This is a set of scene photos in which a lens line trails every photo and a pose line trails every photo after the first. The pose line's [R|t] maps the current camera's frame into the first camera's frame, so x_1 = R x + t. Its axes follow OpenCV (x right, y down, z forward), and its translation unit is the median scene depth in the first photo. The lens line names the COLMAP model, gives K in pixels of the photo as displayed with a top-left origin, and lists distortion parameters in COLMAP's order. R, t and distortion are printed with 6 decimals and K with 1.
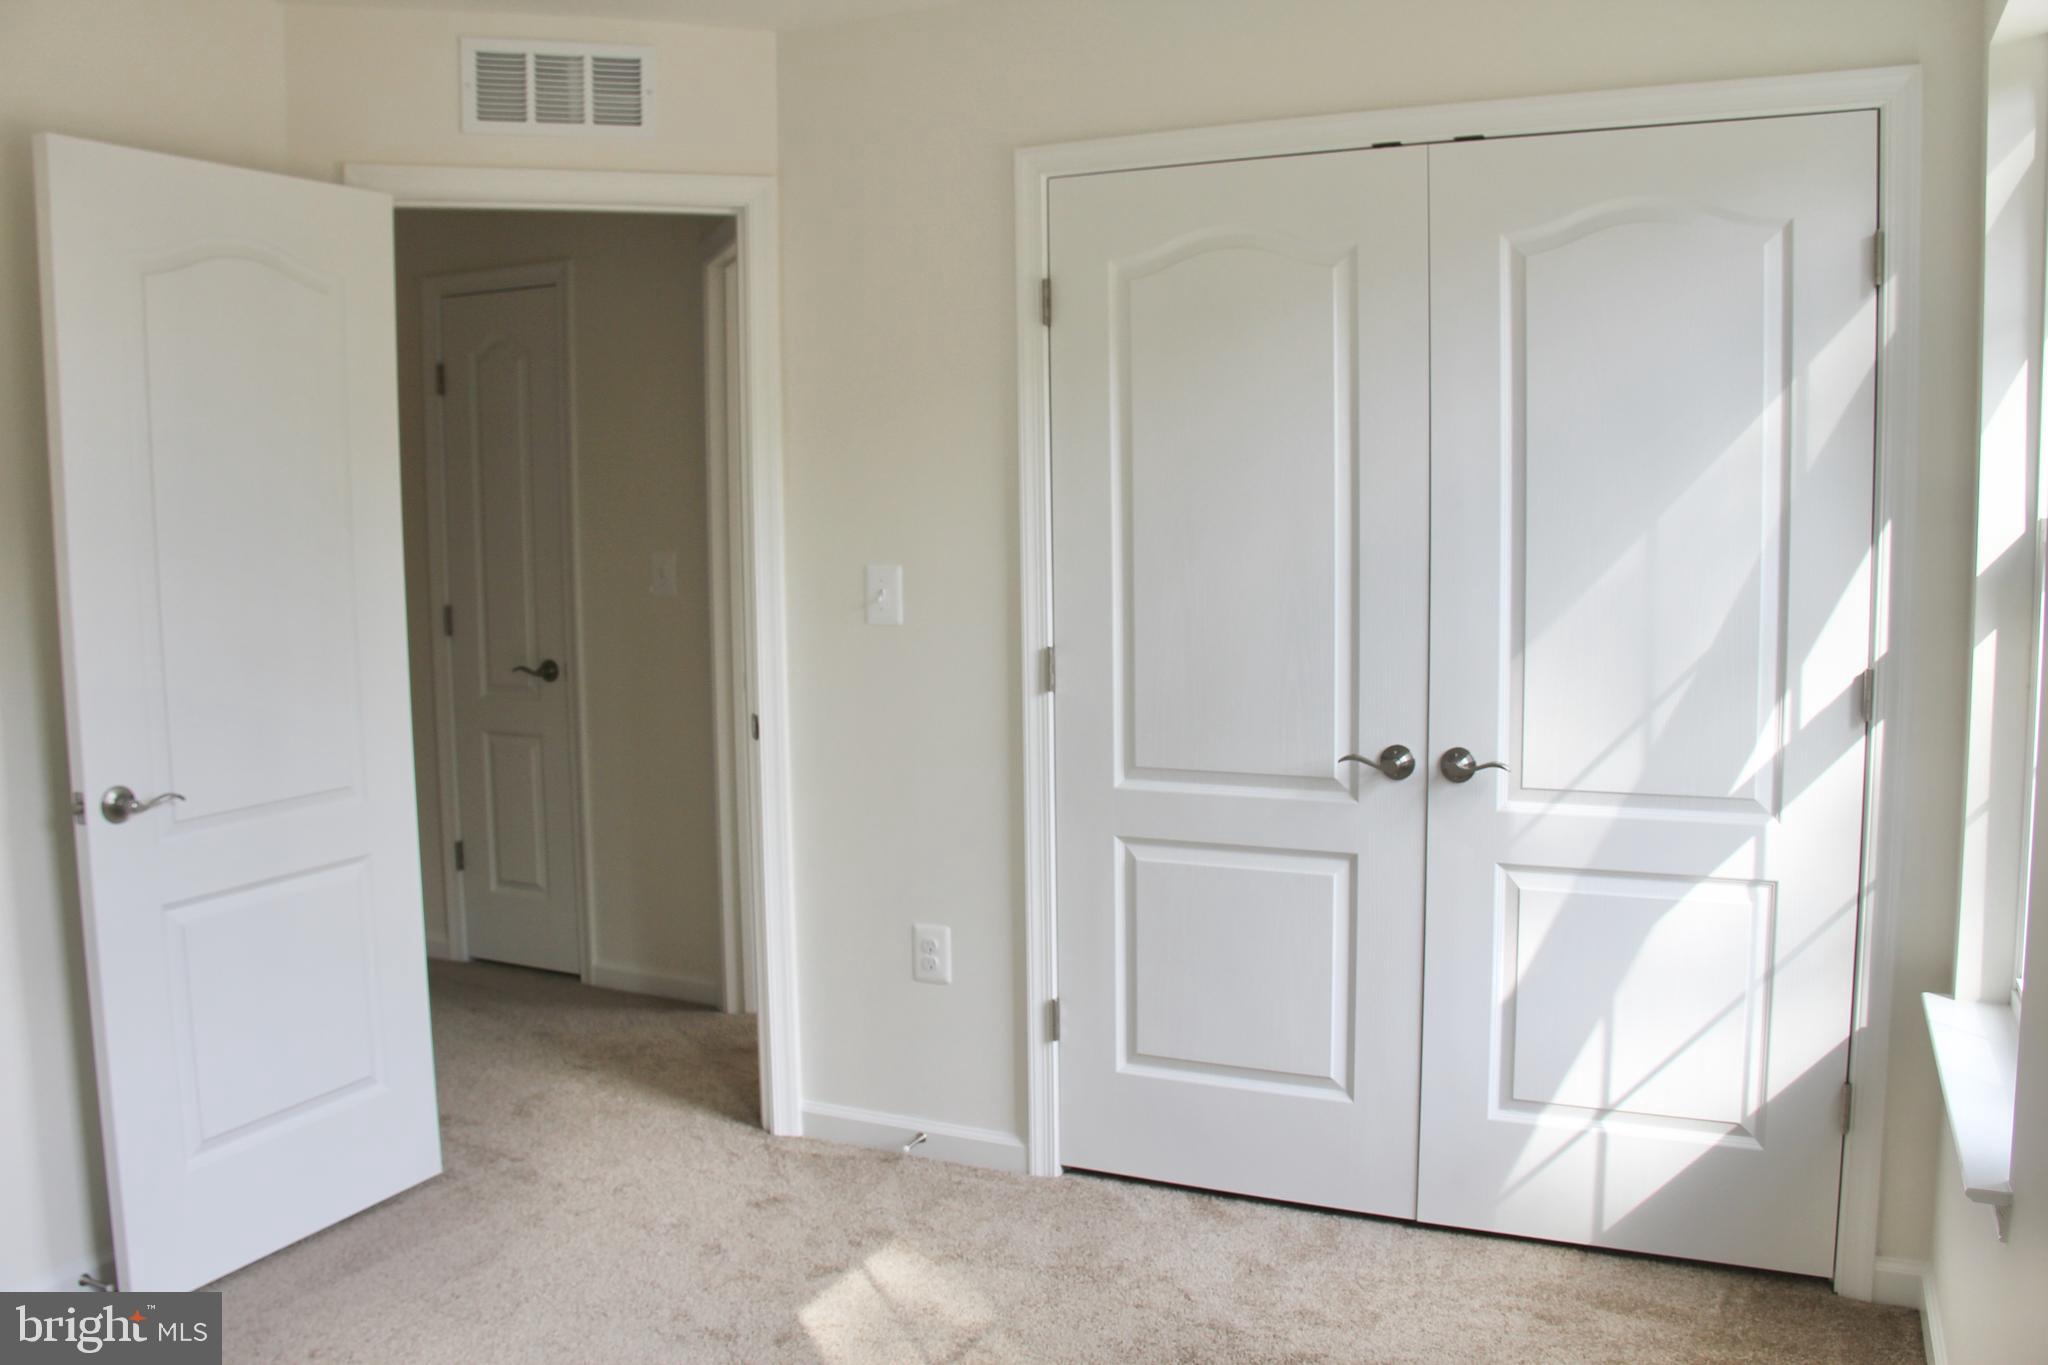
lens RADIAL K [[1766.5, 0, 1025.0], [0, 1766.5, 685.2], [0, 0, 1]] dist [-0.160083, 0.110715]
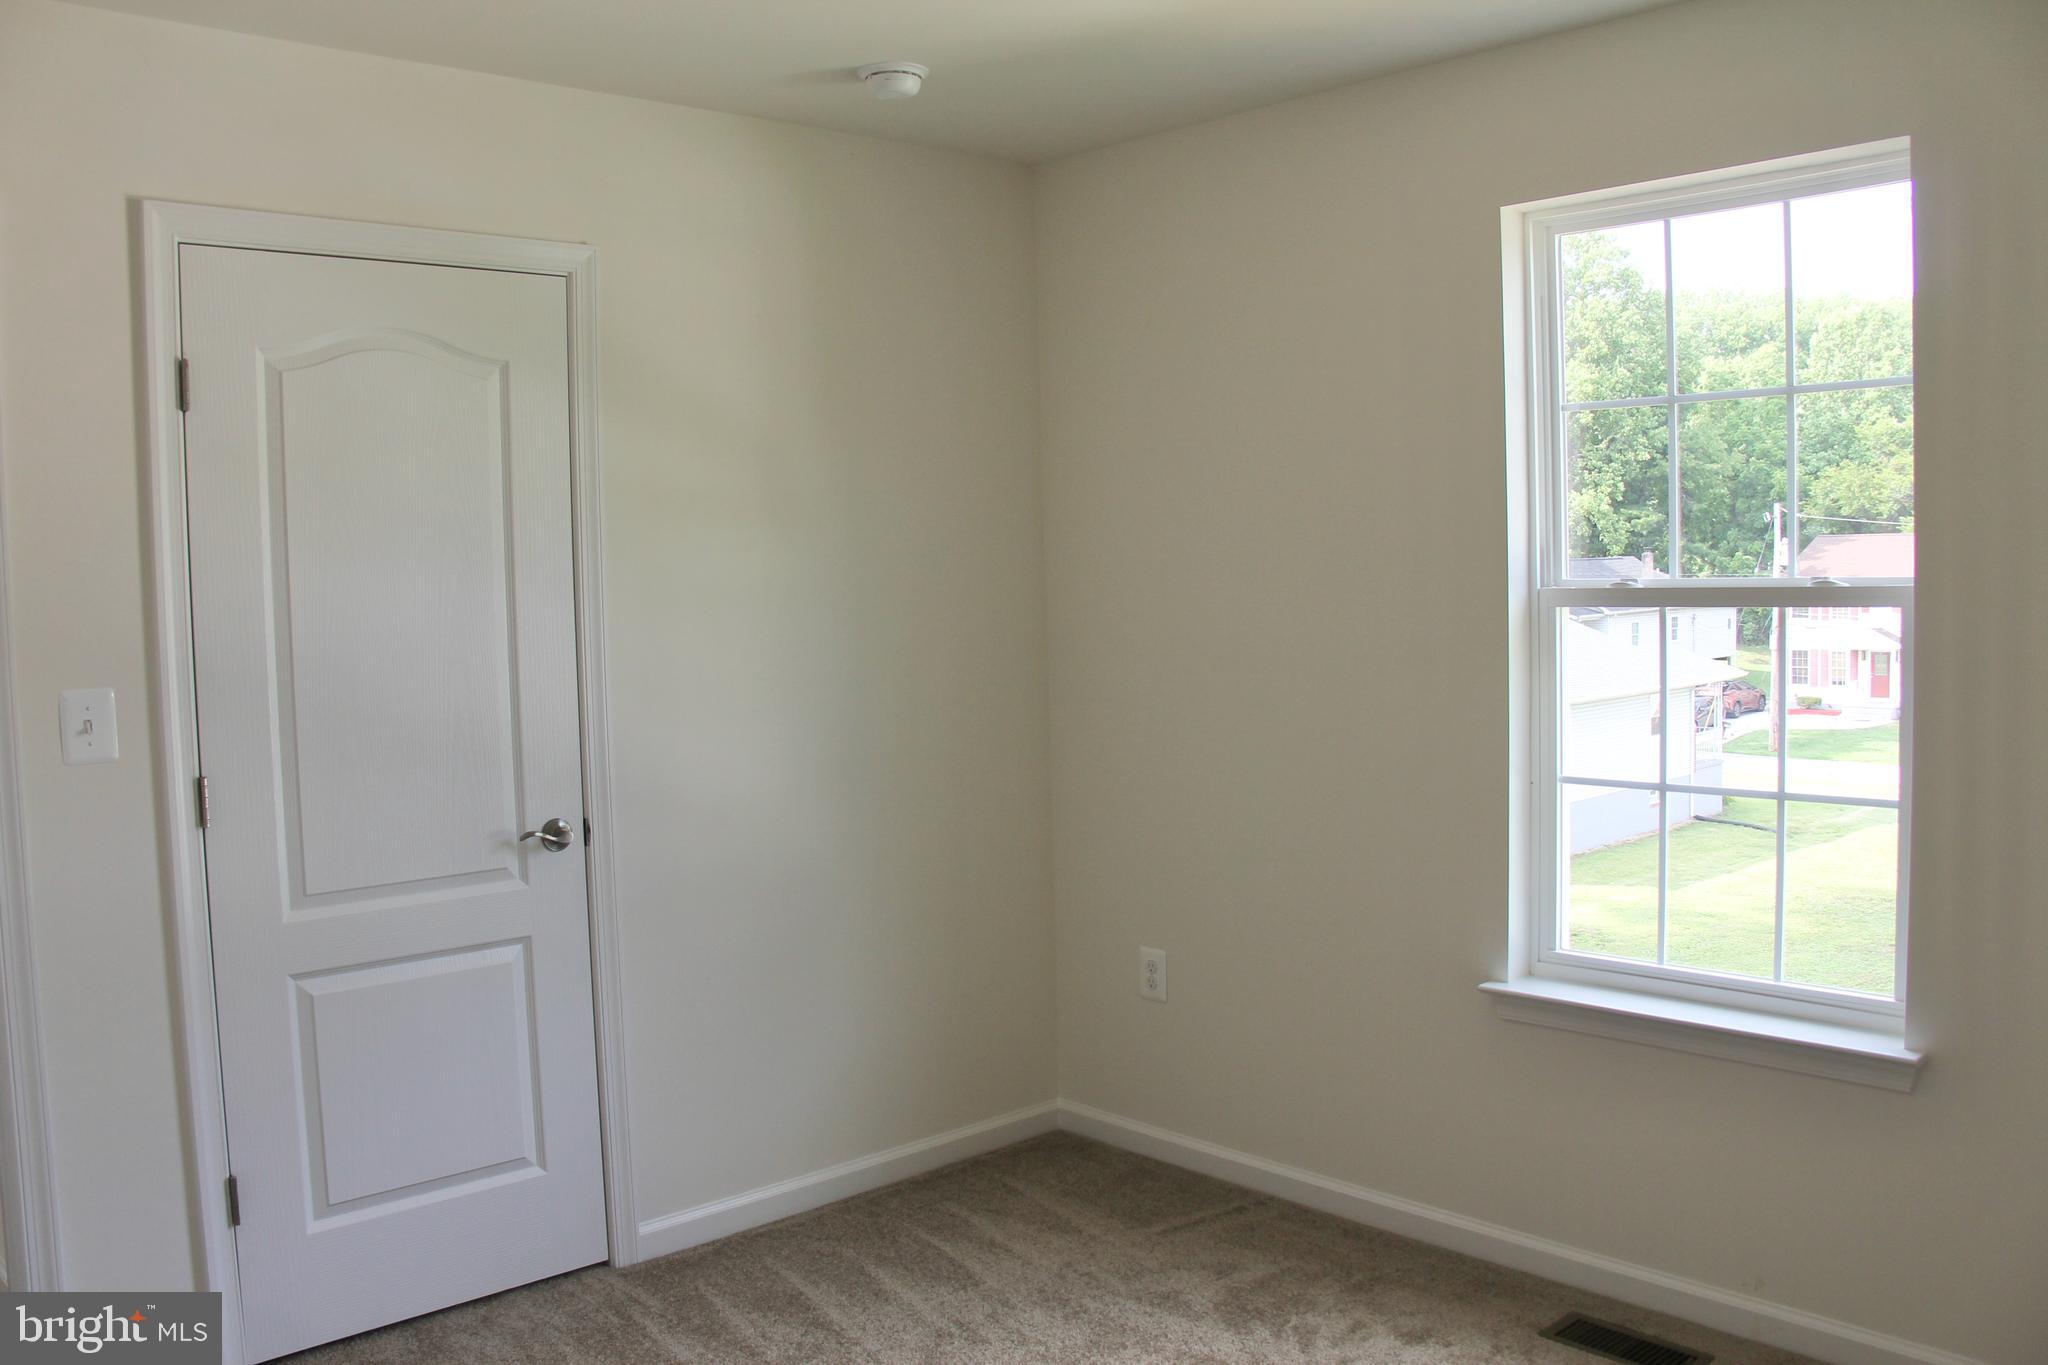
lens RADIAL K [[1766.5, 0, 1013.2], [0, 1766.5, 688.3], [0, 0, 1]] dist [-0.160083, 0.110715]
pose [[0.379495, -0.055720, 0.923514, -0.625948], [0.126040, 0.991992, 0.008058, -0.021428], [-0.916568, 0.113341, 0.383480, 0.303813]]
